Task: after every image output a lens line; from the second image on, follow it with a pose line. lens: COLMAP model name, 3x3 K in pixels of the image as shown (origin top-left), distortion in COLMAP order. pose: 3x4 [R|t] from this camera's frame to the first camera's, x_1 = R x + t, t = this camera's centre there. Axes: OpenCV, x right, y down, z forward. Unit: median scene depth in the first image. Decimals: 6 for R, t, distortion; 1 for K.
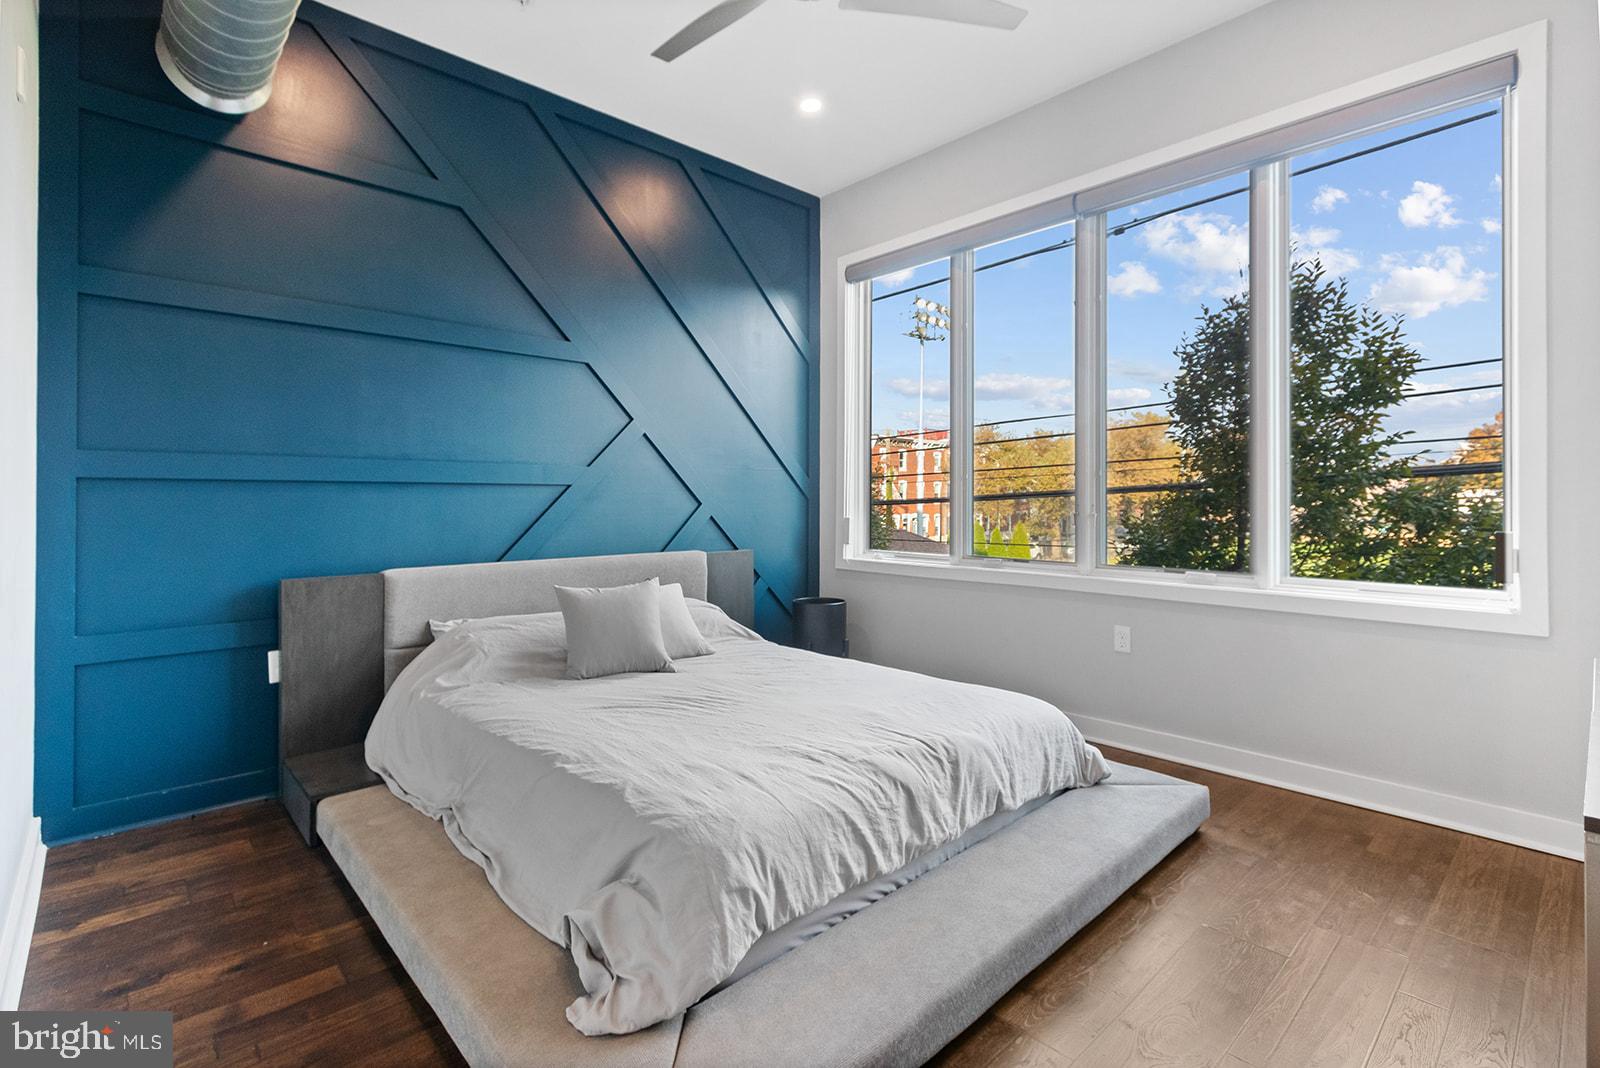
lens RADIAL K [[738.5, 0, 793.2], [0, 738.5, 494.0], [0, 0, 1]] dist [0.001891, 0.000260]
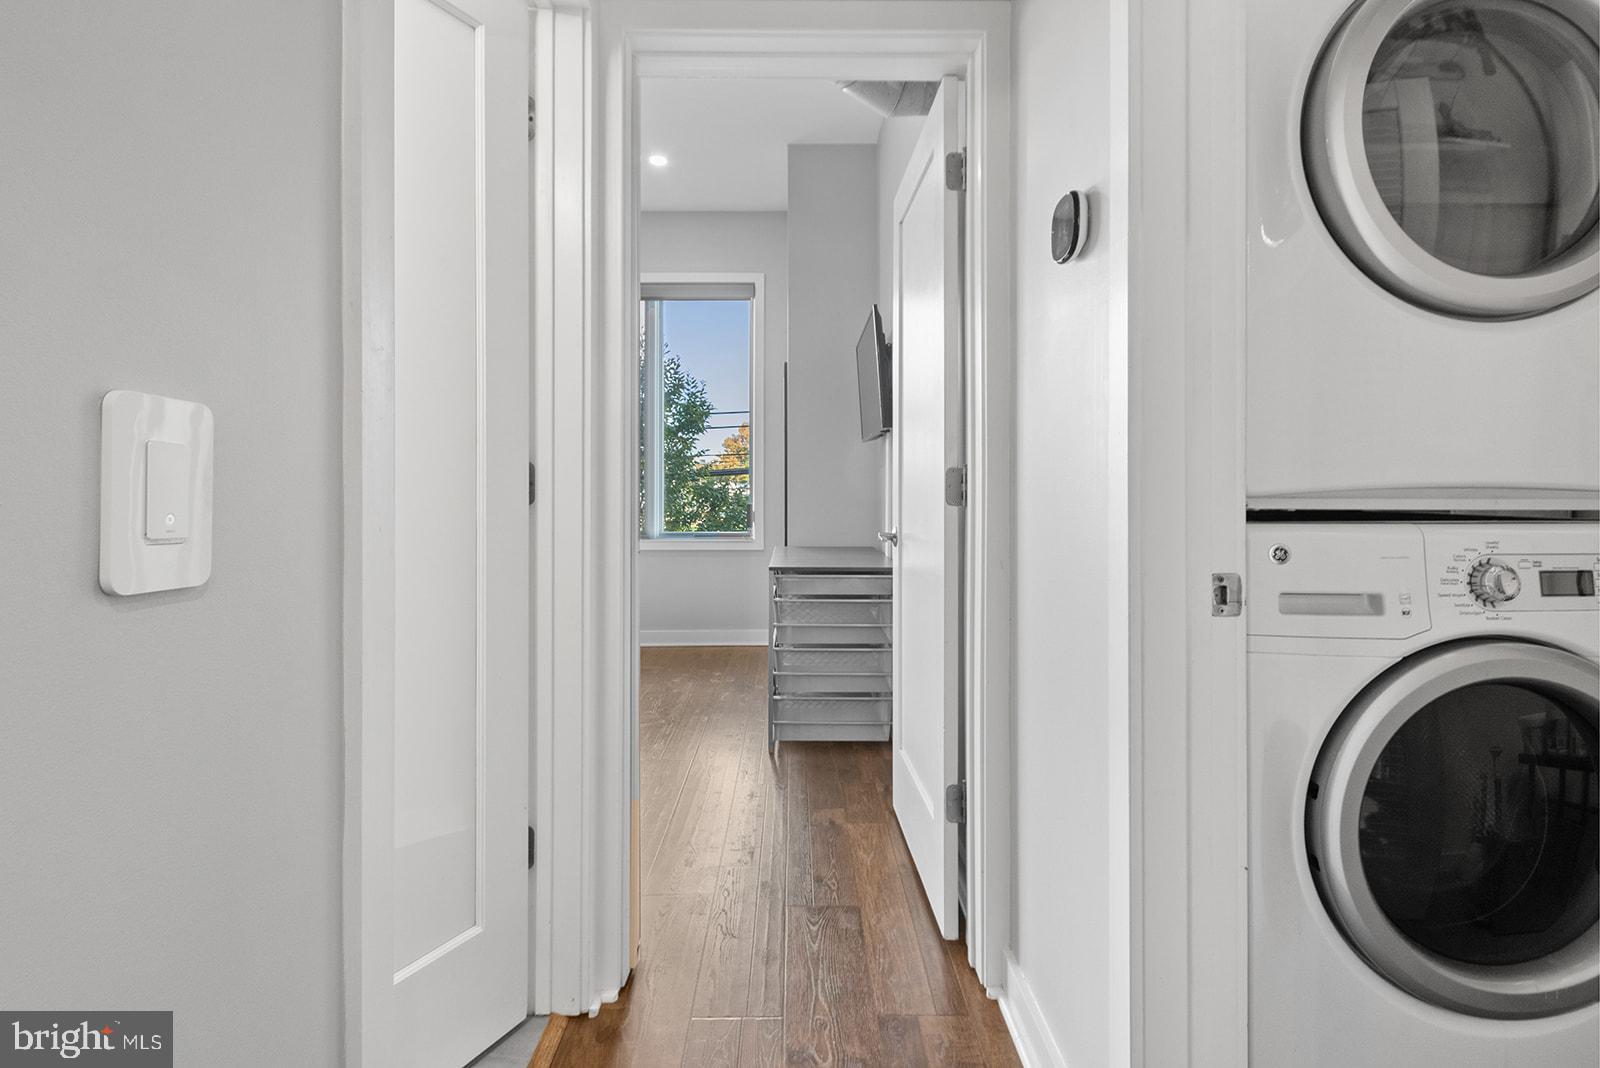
lens RADIAL K [[738.5, 0, 793.2], [0, 738.5, 494.0], [0, 0, 1]] dist [0.001891, 0.000260]
pose [[0.672107, -0.001086, 0.740453, -0.311491], [-0.002757, 0.999988, 0.003970, 0.011813], [-0.740449, -0.004710, 0.672096, -0.306972]]
